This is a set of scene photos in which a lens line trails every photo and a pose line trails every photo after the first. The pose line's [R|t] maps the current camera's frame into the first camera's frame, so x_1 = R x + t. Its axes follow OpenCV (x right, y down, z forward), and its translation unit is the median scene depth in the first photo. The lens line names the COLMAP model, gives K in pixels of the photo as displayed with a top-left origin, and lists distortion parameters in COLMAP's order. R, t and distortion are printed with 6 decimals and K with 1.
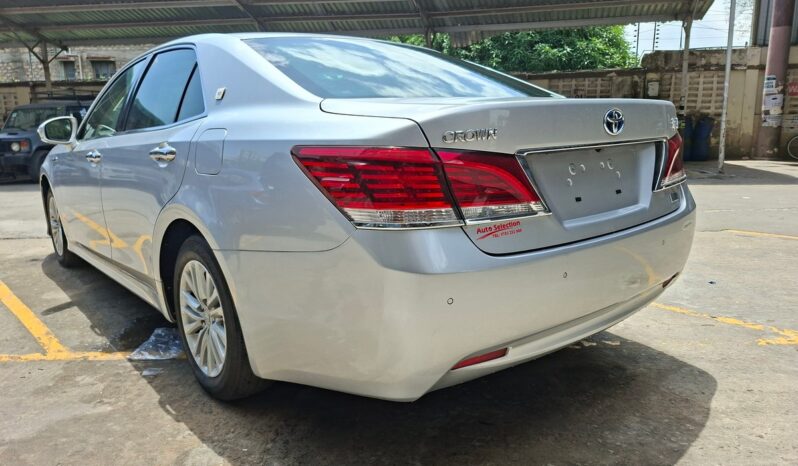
lens RADIAL K [[576.4, 0, 419.8], [0, 576.4, 231.5], [0, 0, 1]] dist [0.019082, -0.000359]
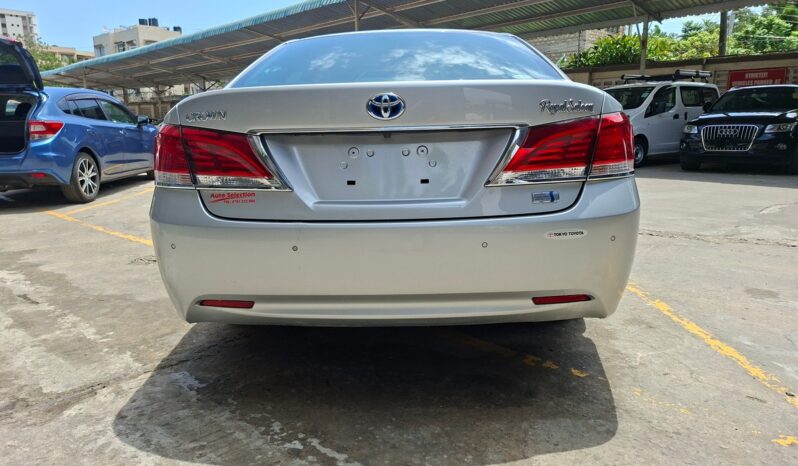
lens RADIAL K [[570.5, 0, 399.0], [0, 570.5, 233.0], [0, 0, 1]] dist [0.085191, -0.095256]
pose [[0.720838, 0.141387, -0.678529, 0.905687], [-0.125205, 0.989430, 0.073158, -0.045546], [0.681701, 0.032220, 0.730921, 0.282508]]
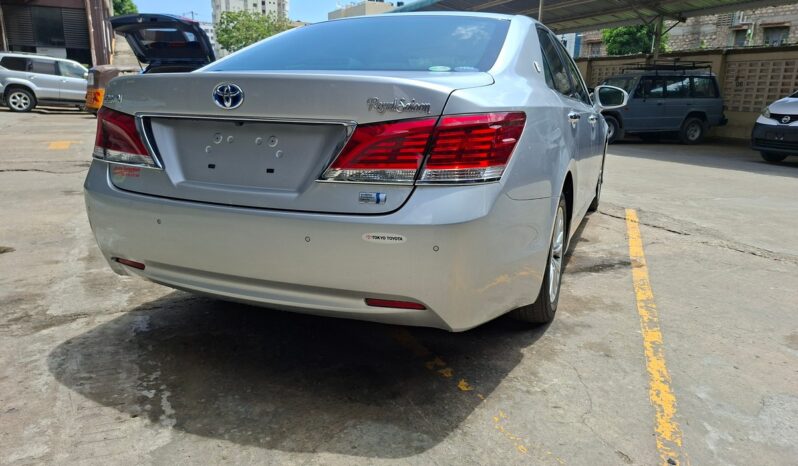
lens RADIAL K [[570.5, 0, 399.0], [0, 570.5, 233.0], [0, 0, 1]] dist [0.085191, -0.095256]
pose [[0.425136, 0.240664, -0.872548, 1.232079], [-0.194162, 0.965811, 0.171785, -0.165857], [0.884059, 0.096384, 0.457329, 0.724385]]
